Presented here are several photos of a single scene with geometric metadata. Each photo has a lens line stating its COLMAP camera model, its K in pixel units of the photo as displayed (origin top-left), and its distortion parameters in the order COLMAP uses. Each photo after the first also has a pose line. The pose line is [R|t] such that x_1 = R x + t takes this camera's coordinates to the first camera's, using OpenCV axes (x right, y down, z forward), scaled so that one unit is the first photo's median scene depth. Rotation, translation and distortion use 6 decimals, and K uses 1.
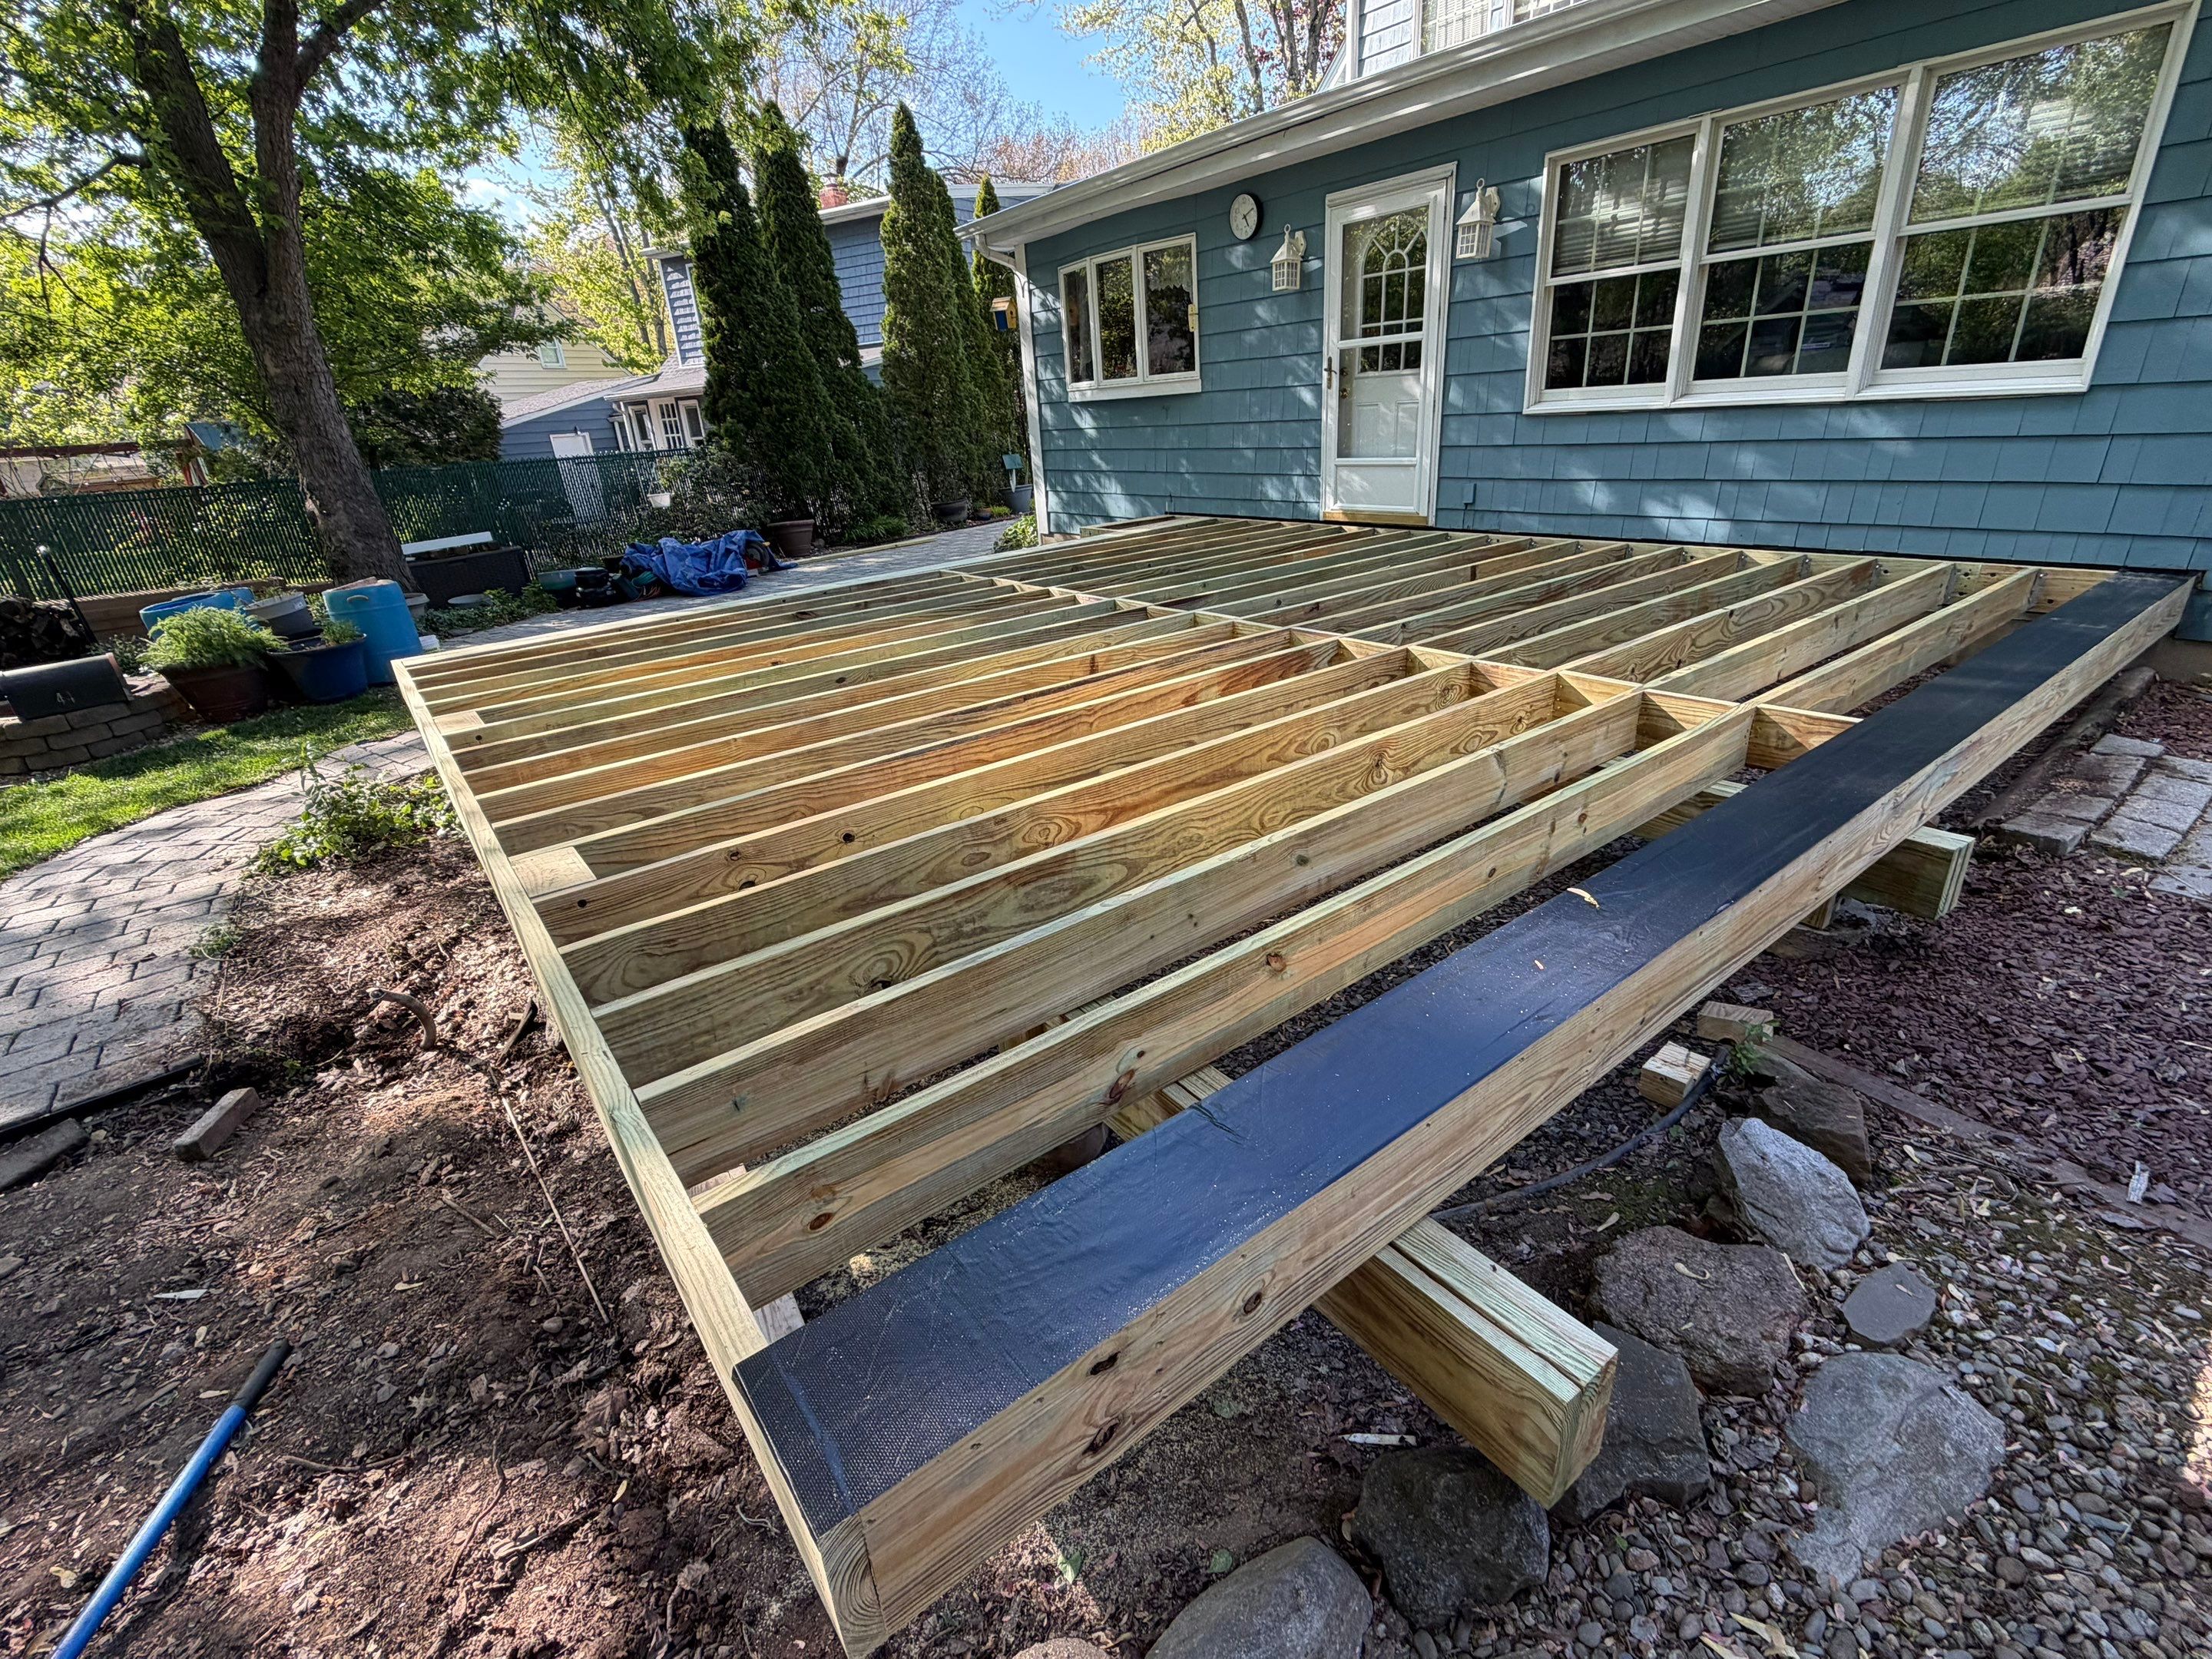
lens RADIAL K [[1003.5, 0, 1106.0], [0, 1003.5, 829.5], [0, 0, 1]] dist [0.000828, -0.001243]
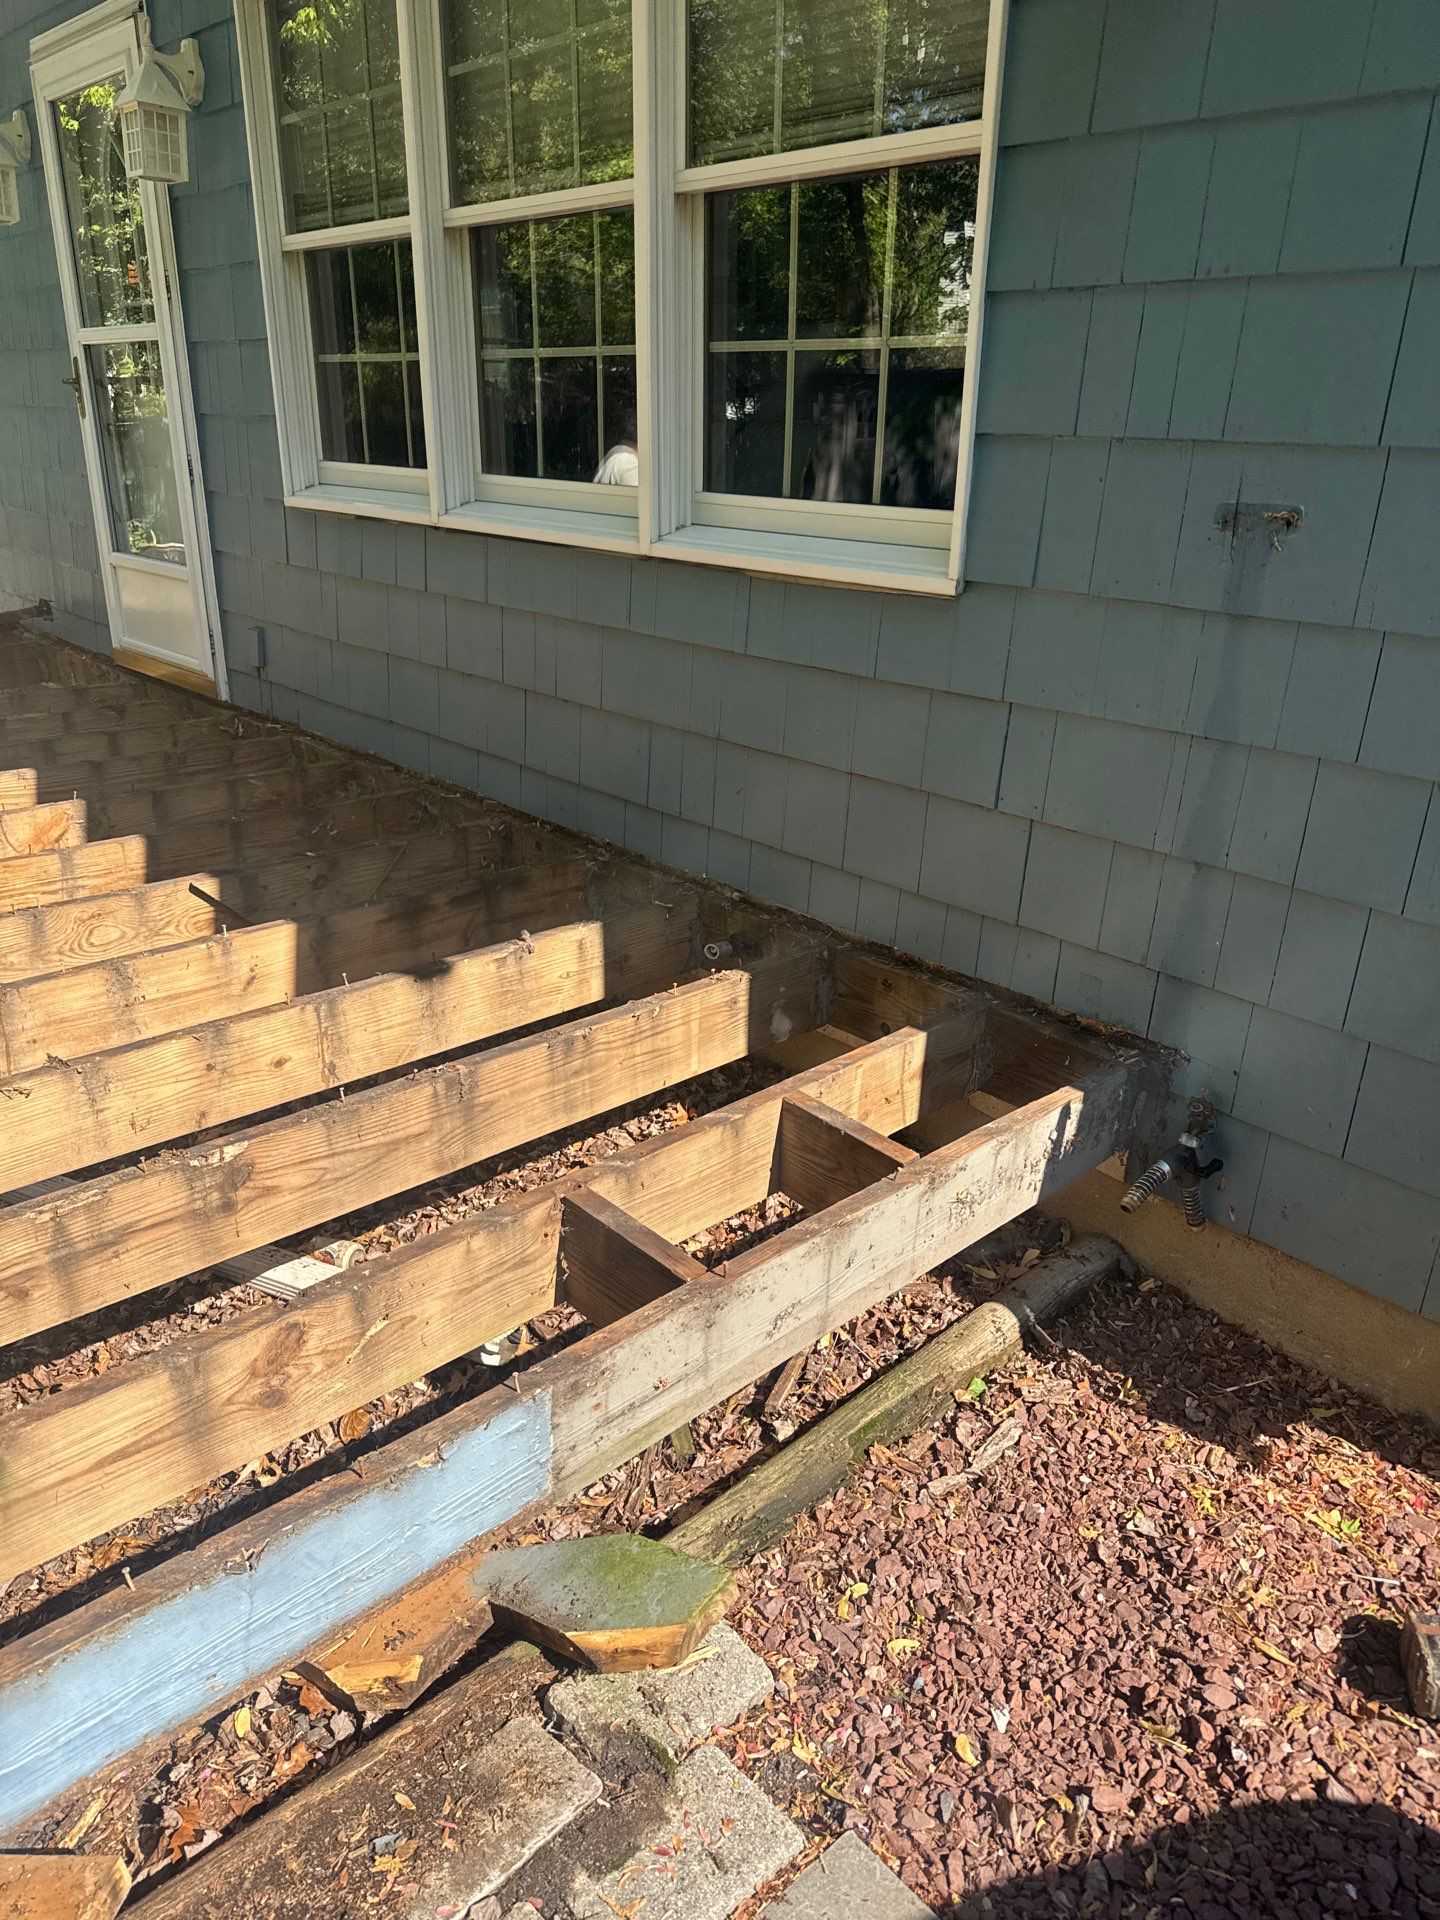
lens RADIAL K [[1329.4, 0, 720.0], [0, 1329.4, 960.0], [0, 0, 1]] dist [0.005956, -0.007399]
pose [[0.990749, 0.036041, 0.130835, 0.808481], [-0.034640, 0.999316, -0.012969, -0.271893], [-0.131213, 0.008317, 0.991319, 0.458045]]
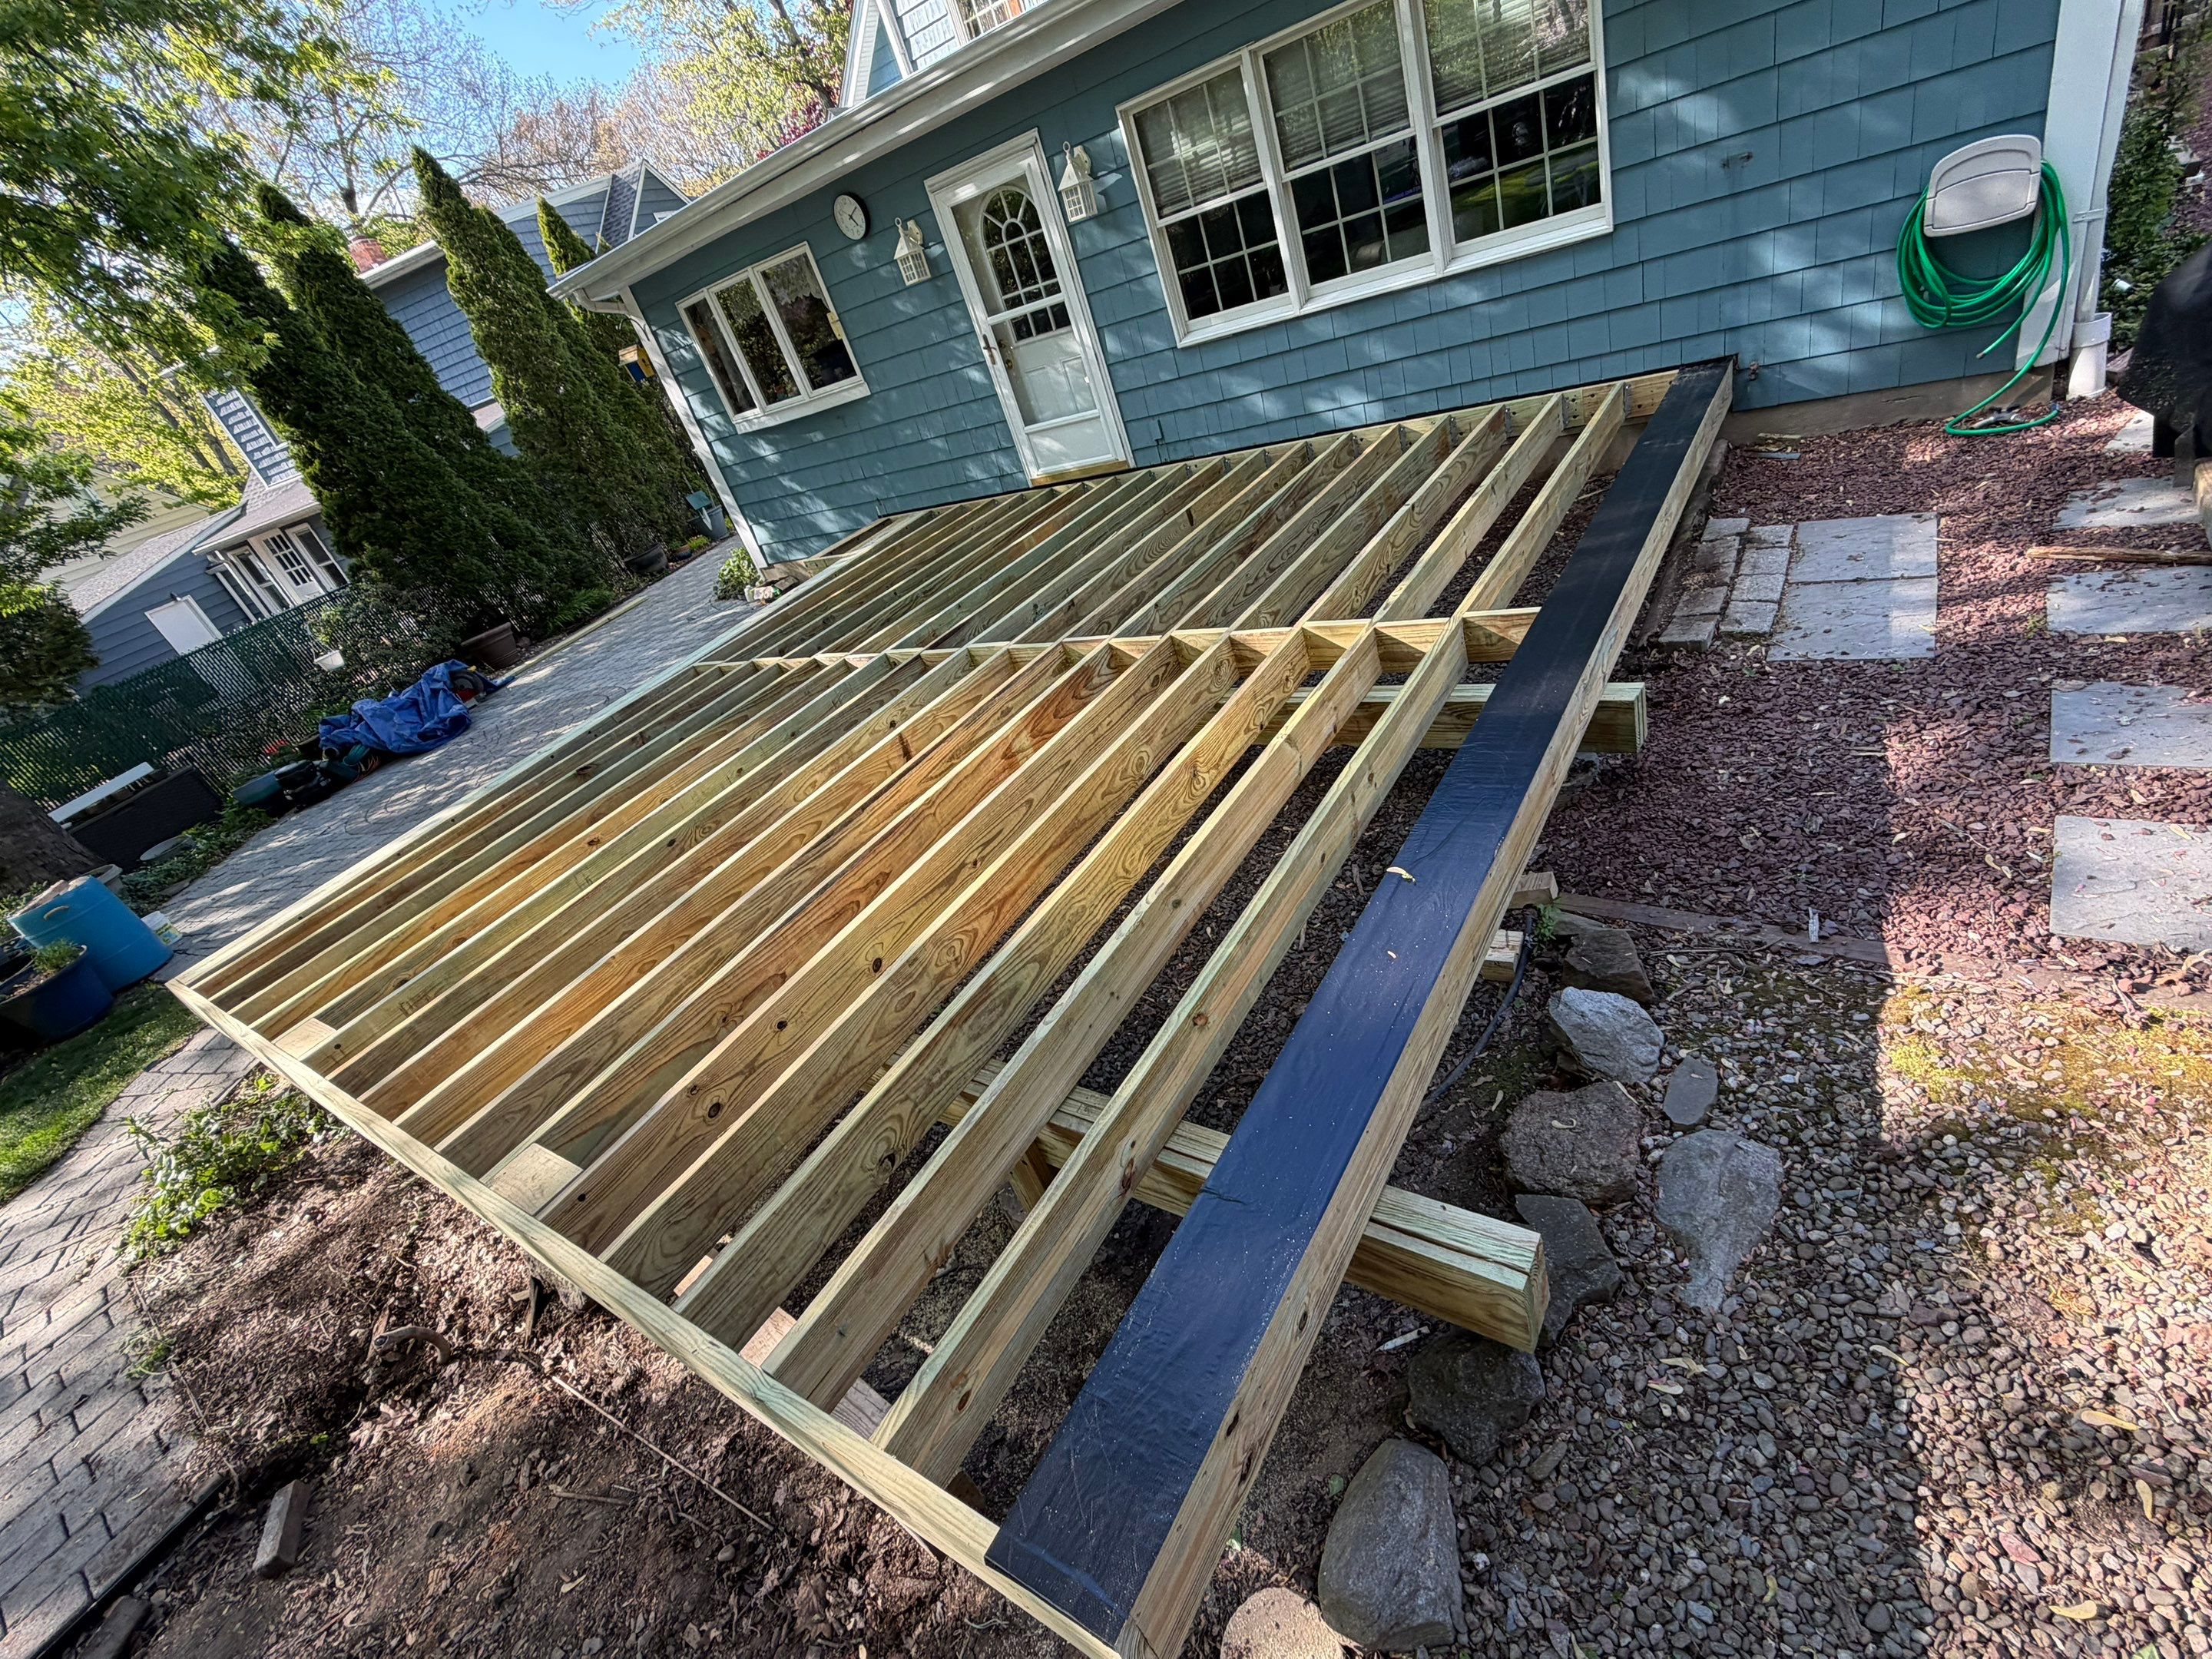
lens RADIAL K [[1003.5, 0, 1106.0], [0, 1003.5, 829.5], [0, 0, 1]] dist [0.000828, -0.001243]
pose [[0.916767, -0.363912, 0.164638, -0.024083], [0.349990, 0.930516, 0.107919, -0.116961], [-0.192471, -0.041315, 0.980432, -0.076542]]
